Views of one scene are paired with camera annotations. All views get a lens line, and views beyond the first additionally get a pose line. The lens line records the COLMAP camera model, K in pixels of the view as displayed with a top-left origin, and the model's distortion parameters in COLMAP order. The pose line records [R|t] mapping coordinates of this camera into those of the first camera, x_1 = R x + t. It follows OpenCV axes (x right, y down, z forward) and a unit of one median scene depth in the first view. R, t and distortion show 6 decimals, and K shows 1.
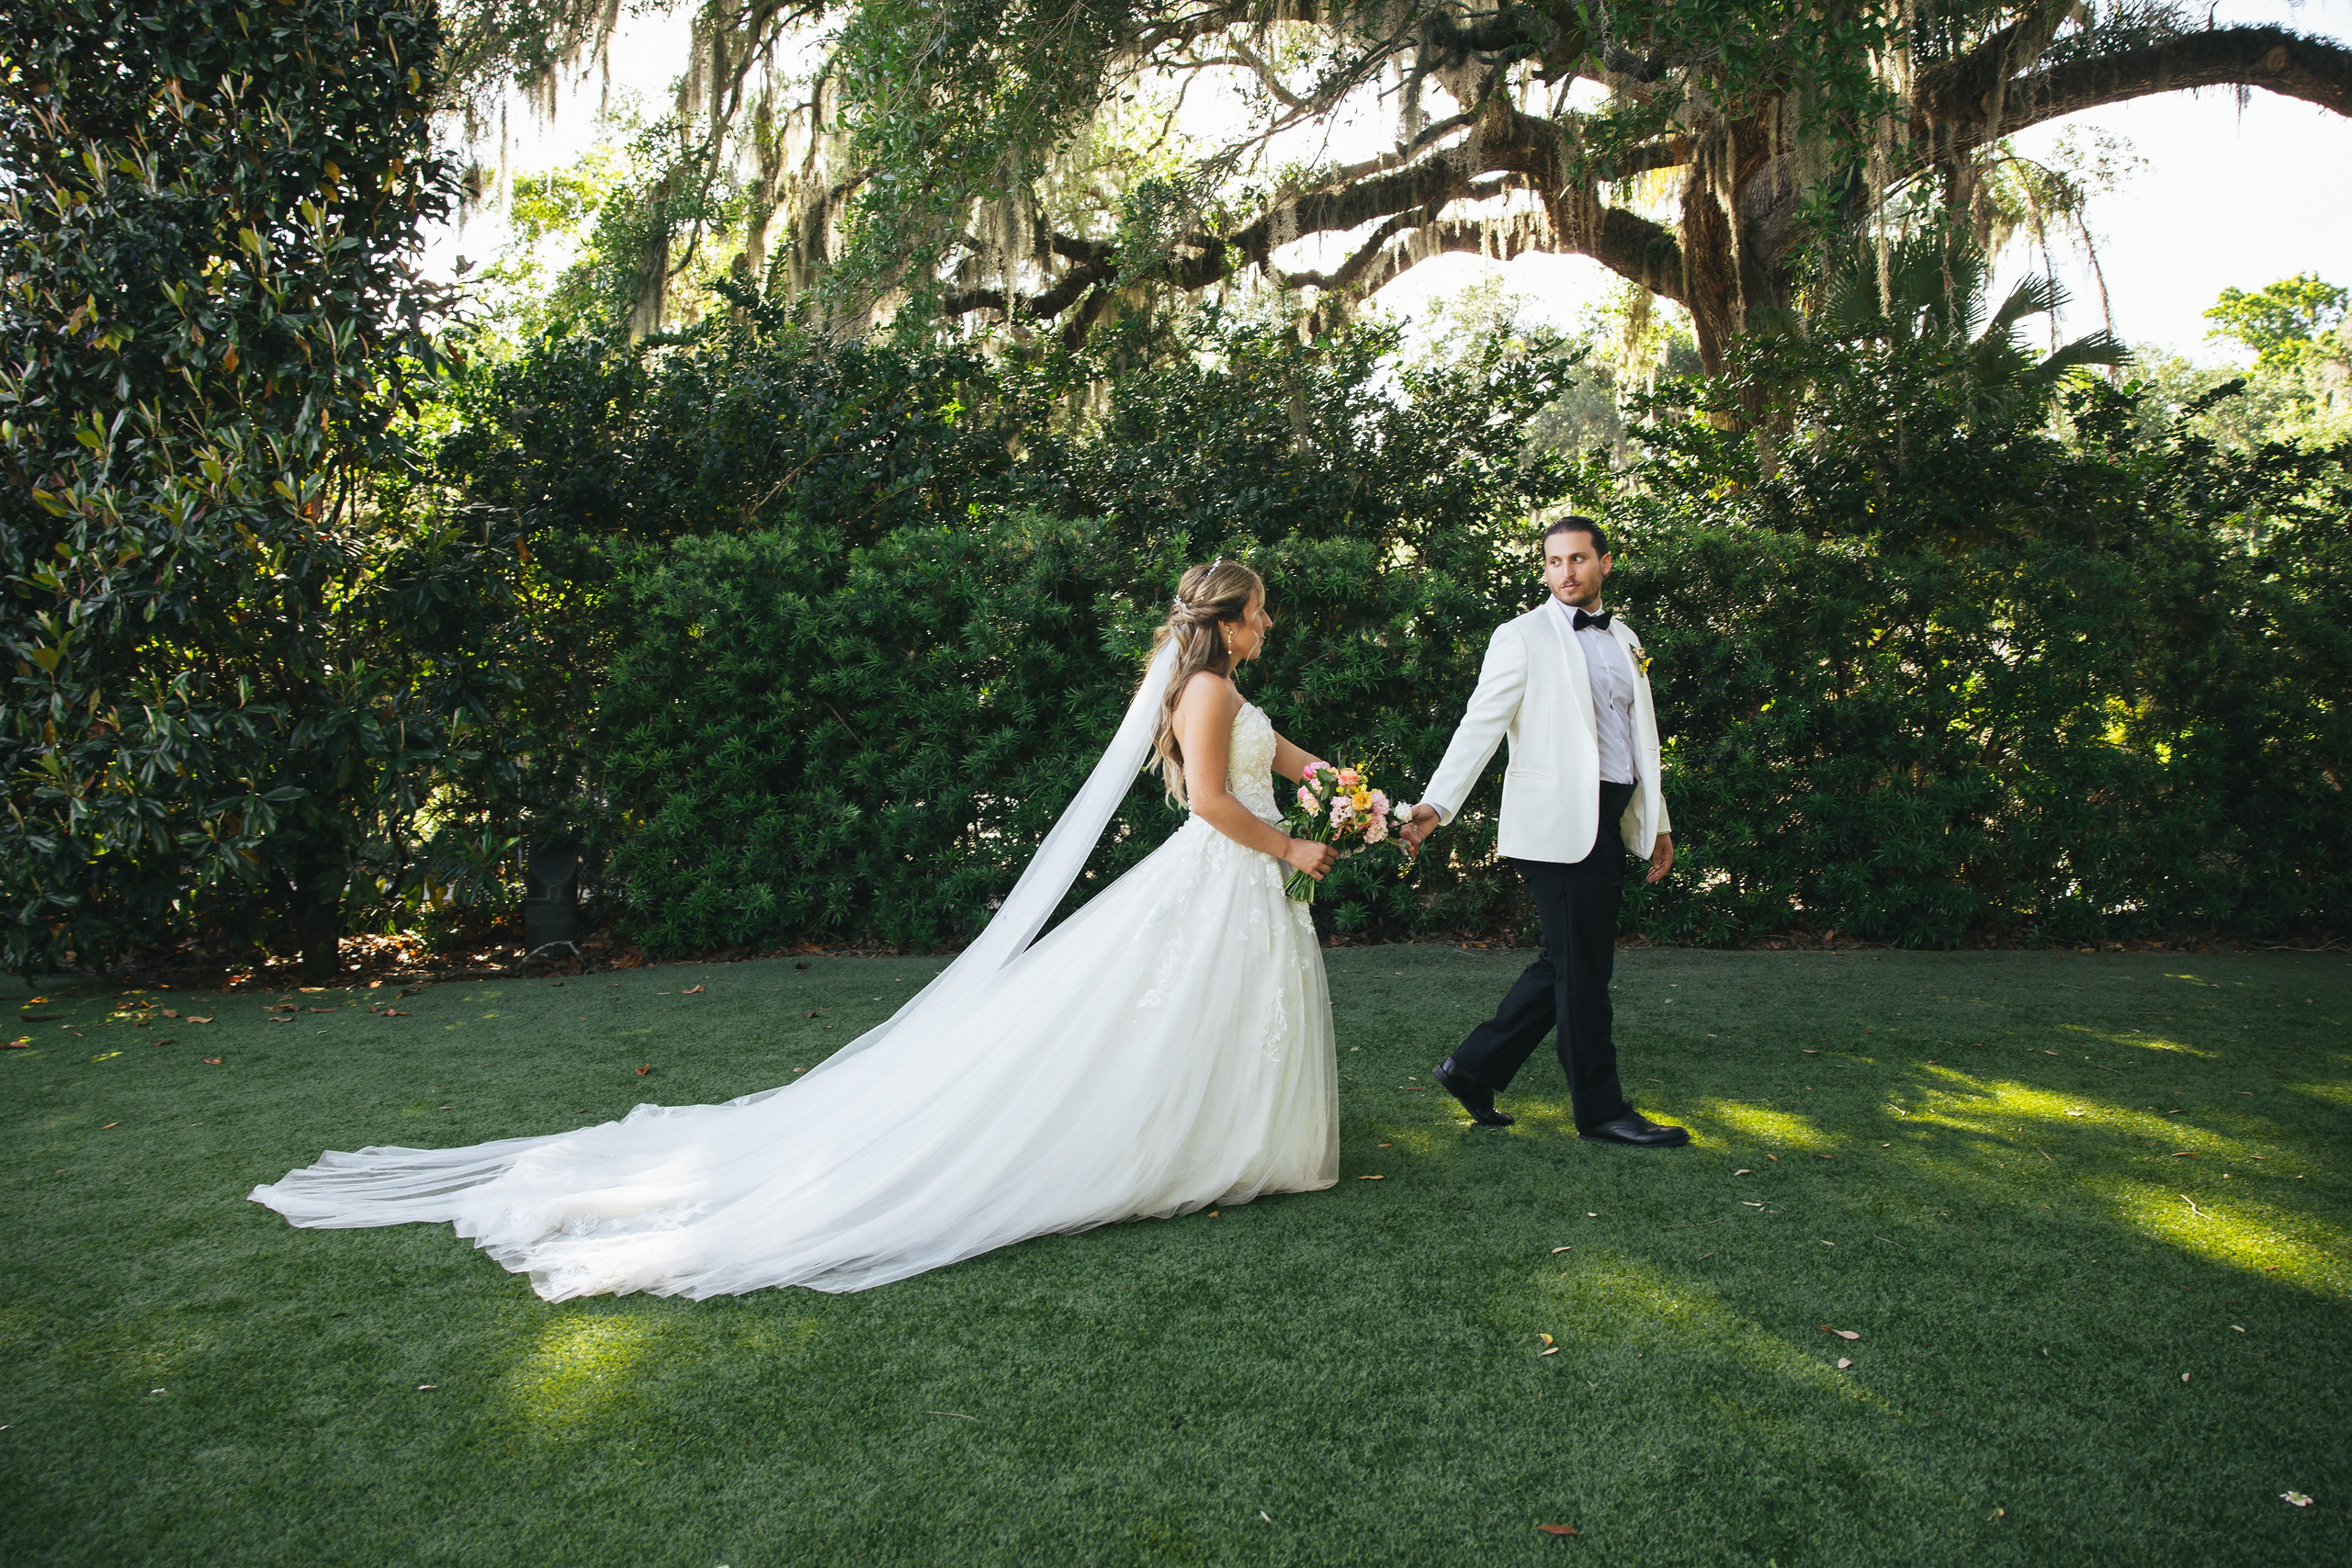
lens RADIAL K [[1618.9, 0, 1176.0], [0, 1618.9, 784.0], [0, 0, 1]] dist [-0.118955, 0.080028]
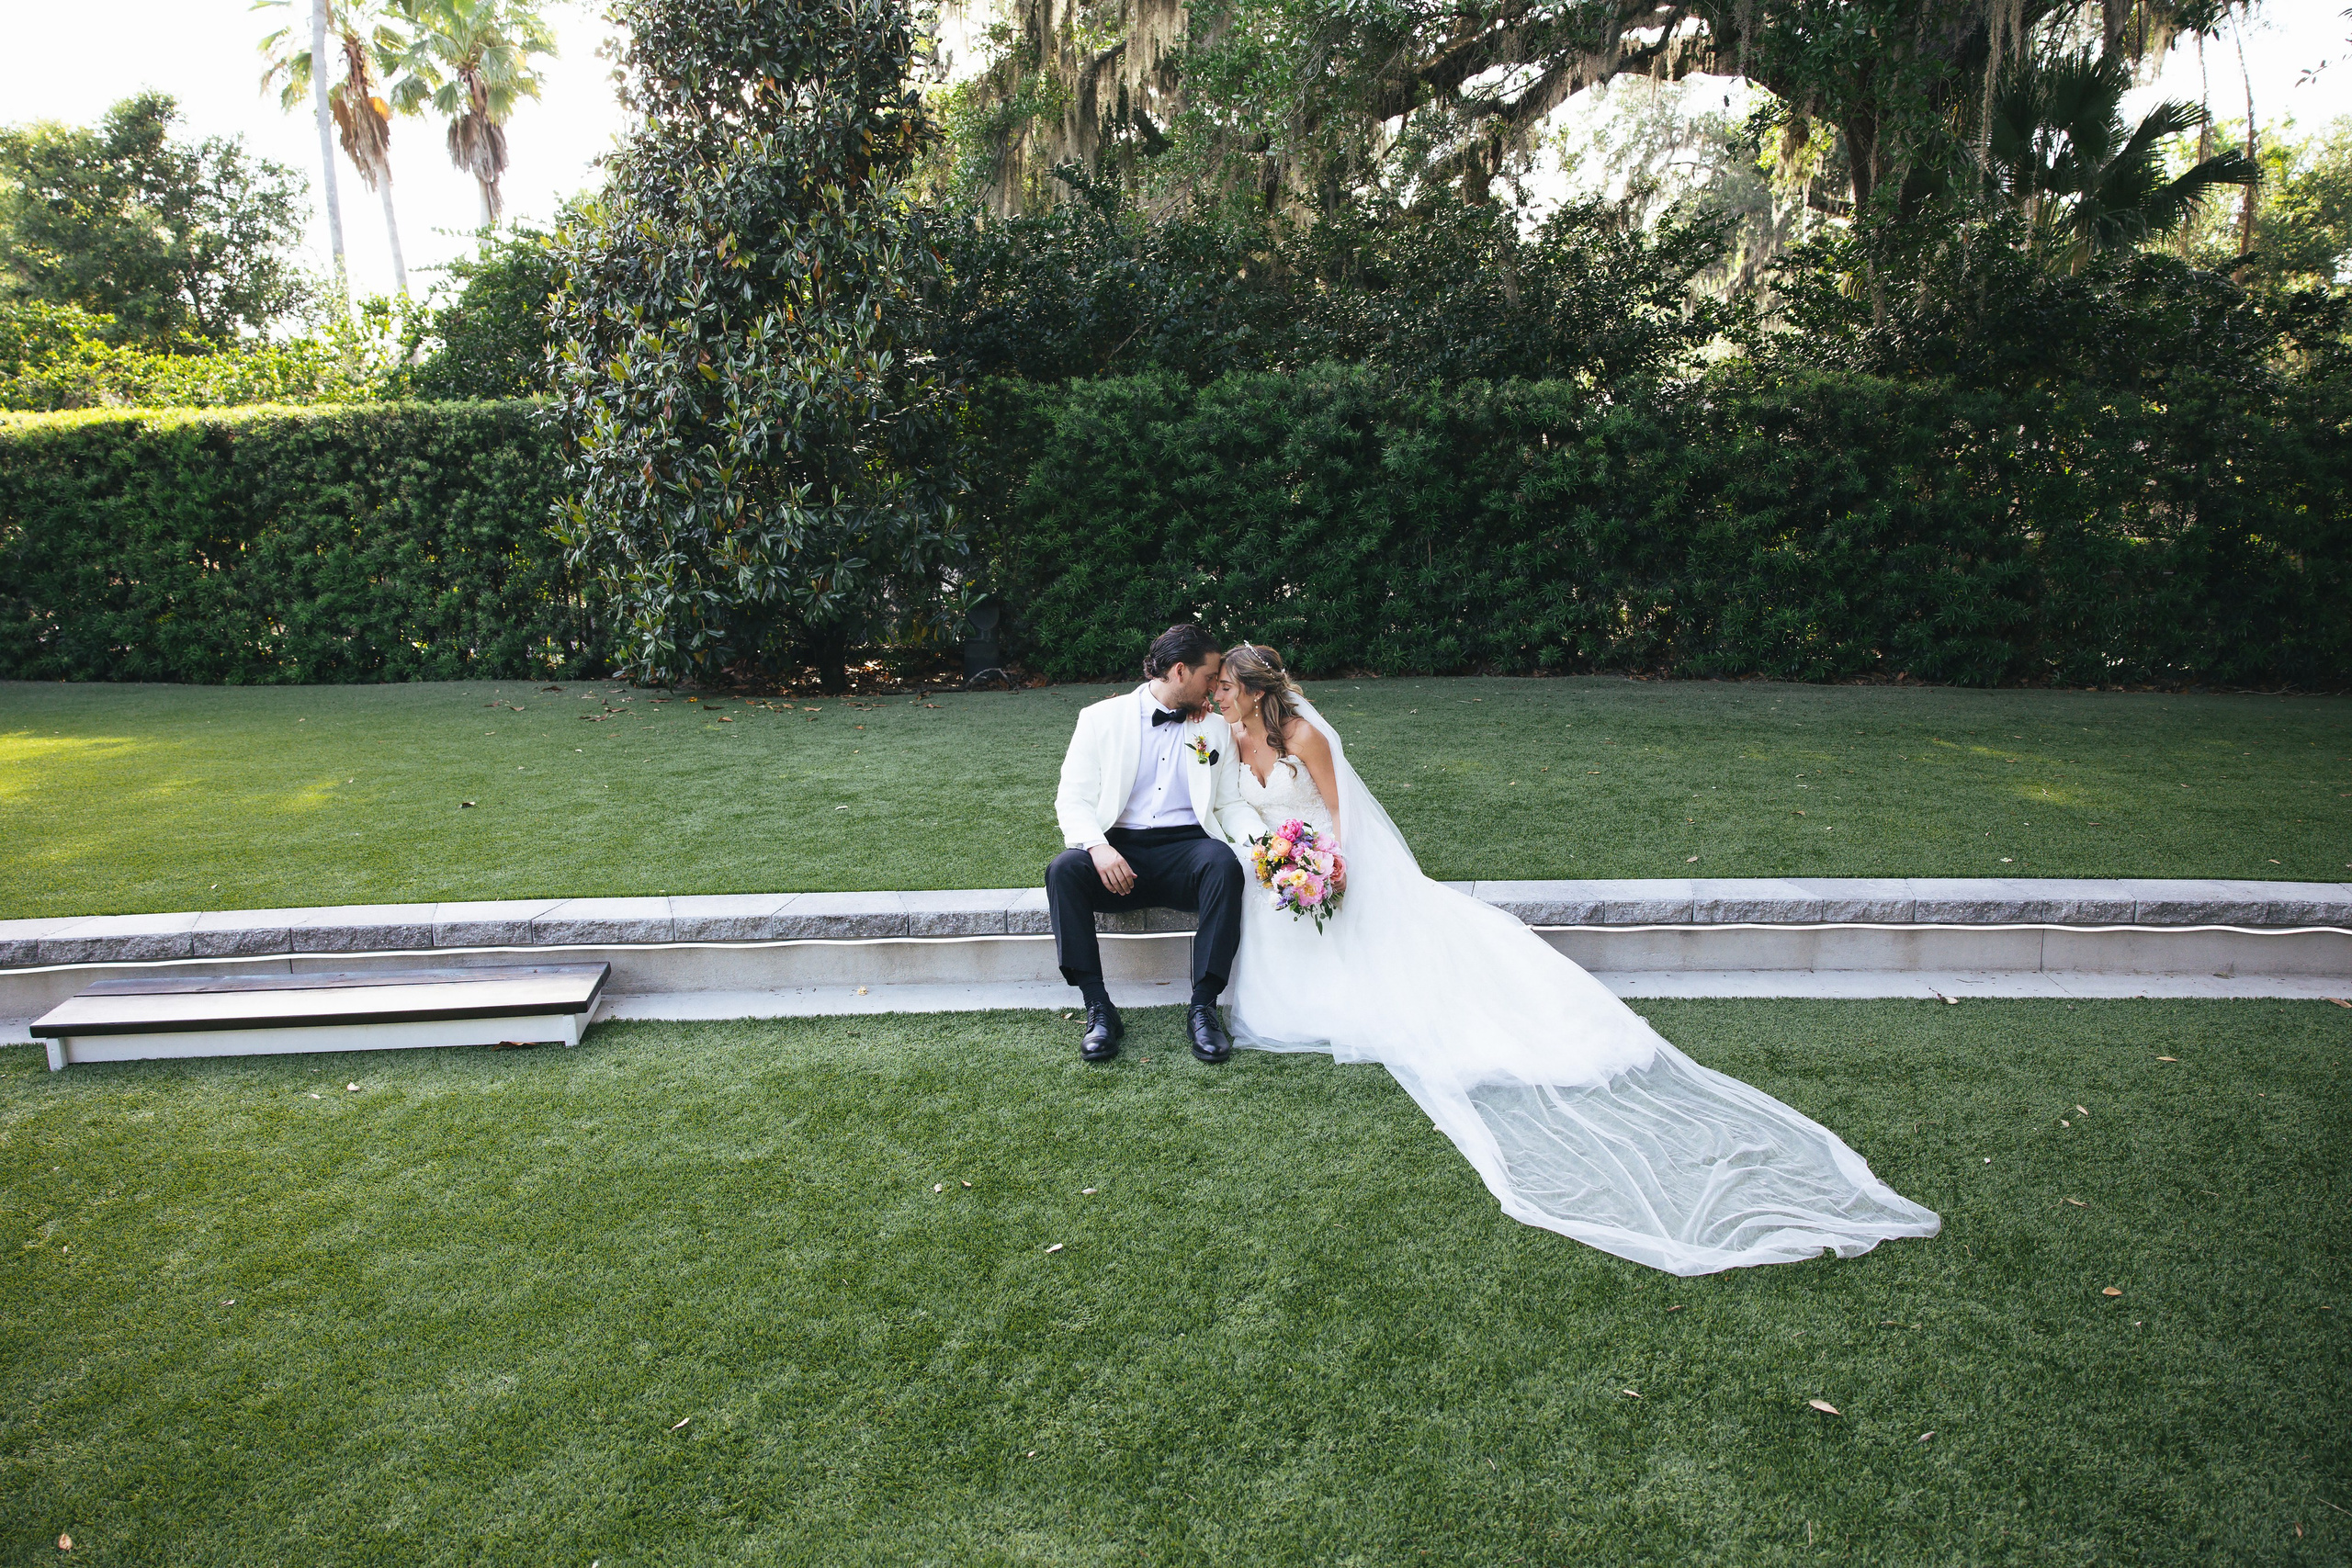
lens RADIAL K [[1618.9, 0, 1176.0], [0, 1618.9, 784.0], [0, 0, 1]] dist [-0.118955, 0.080028]
pose [[0.996513, 0.014397, -0.082191, -0.100784], [-0.003234, 0.990926, 0.134368, 0.006436], [0.083380, -0.133634, 0.987517, -0.426424]]
